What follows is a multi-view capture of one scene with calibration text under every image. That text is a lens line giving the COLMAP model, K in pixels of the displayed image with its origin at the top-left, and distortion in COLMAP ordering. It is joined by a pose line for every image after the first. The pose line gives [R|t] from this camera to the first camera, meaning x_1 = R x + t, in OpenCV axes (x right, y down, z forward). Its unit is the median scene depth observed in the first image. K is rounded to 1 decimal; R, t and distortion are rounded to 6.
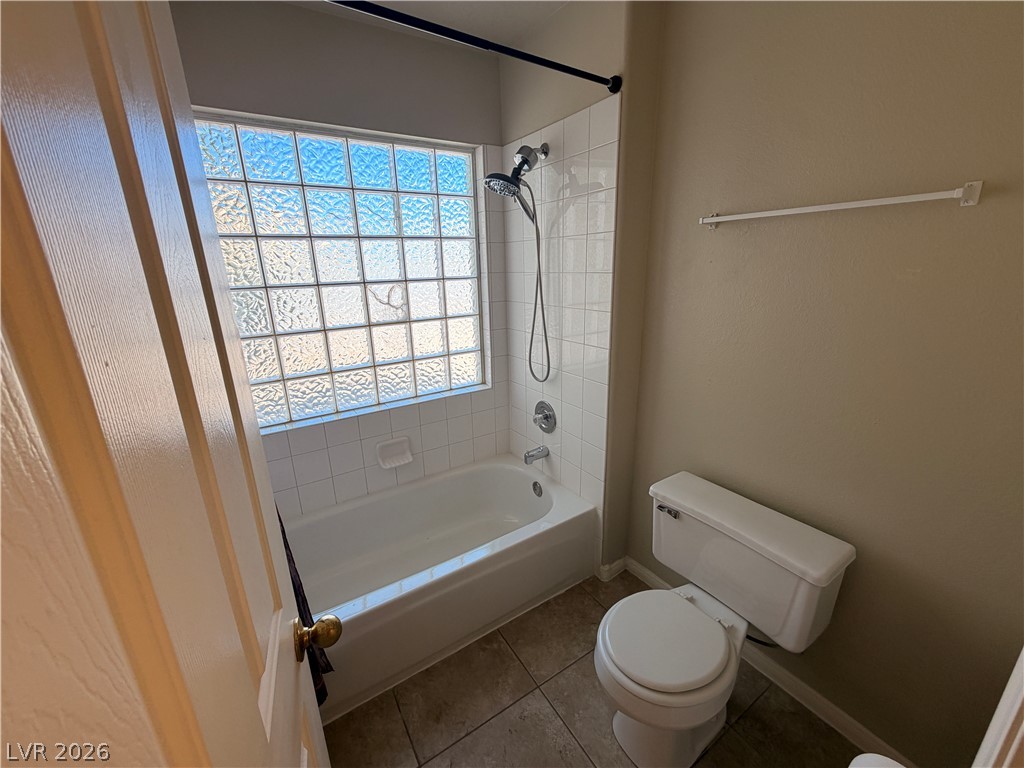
lens RADIAL K [[409.1, 0, 507.2], [0, 409.1, 383.1], [0, 0, 1]] dist [0.000946, -0.000256]
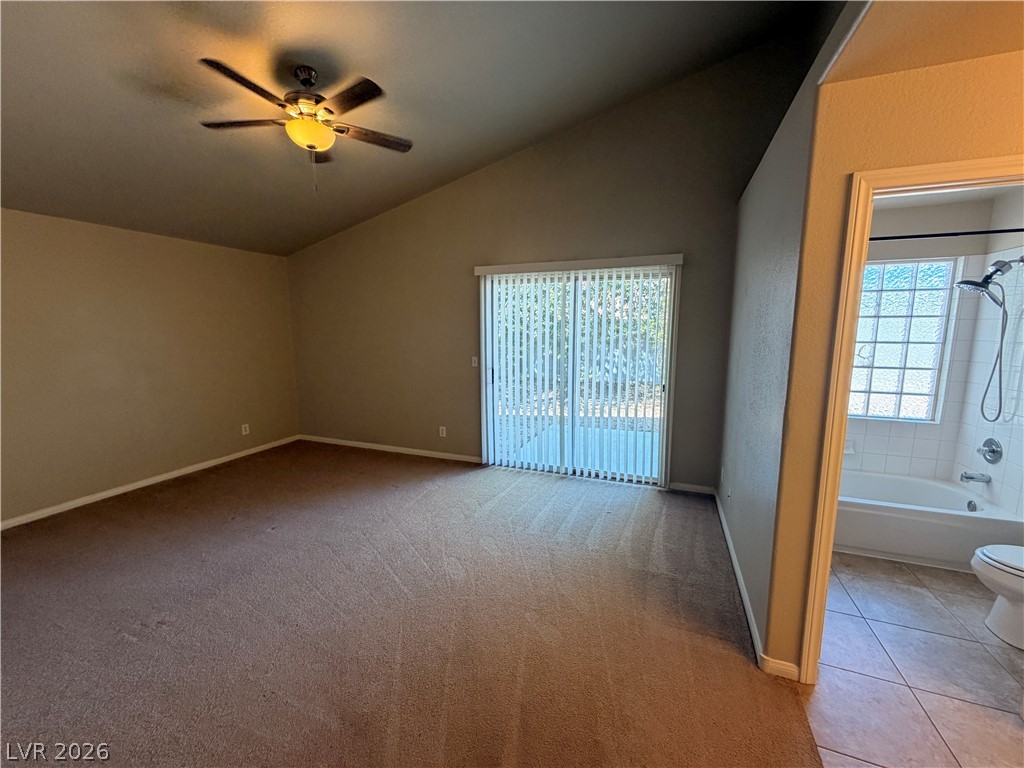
lens RADIAL K [[409.1, 0, 507.2], [0, 409.1, 383.1], [0, 0, 1]] dist [0.000946, -0.000256]
pose [[0.587838, 0.136297, -0.797414, 0.198575], [-0.241797, 0.970247, -0.012410, 0.265407], [0.771997, 0.200108, 0.603305, -1.017108]]
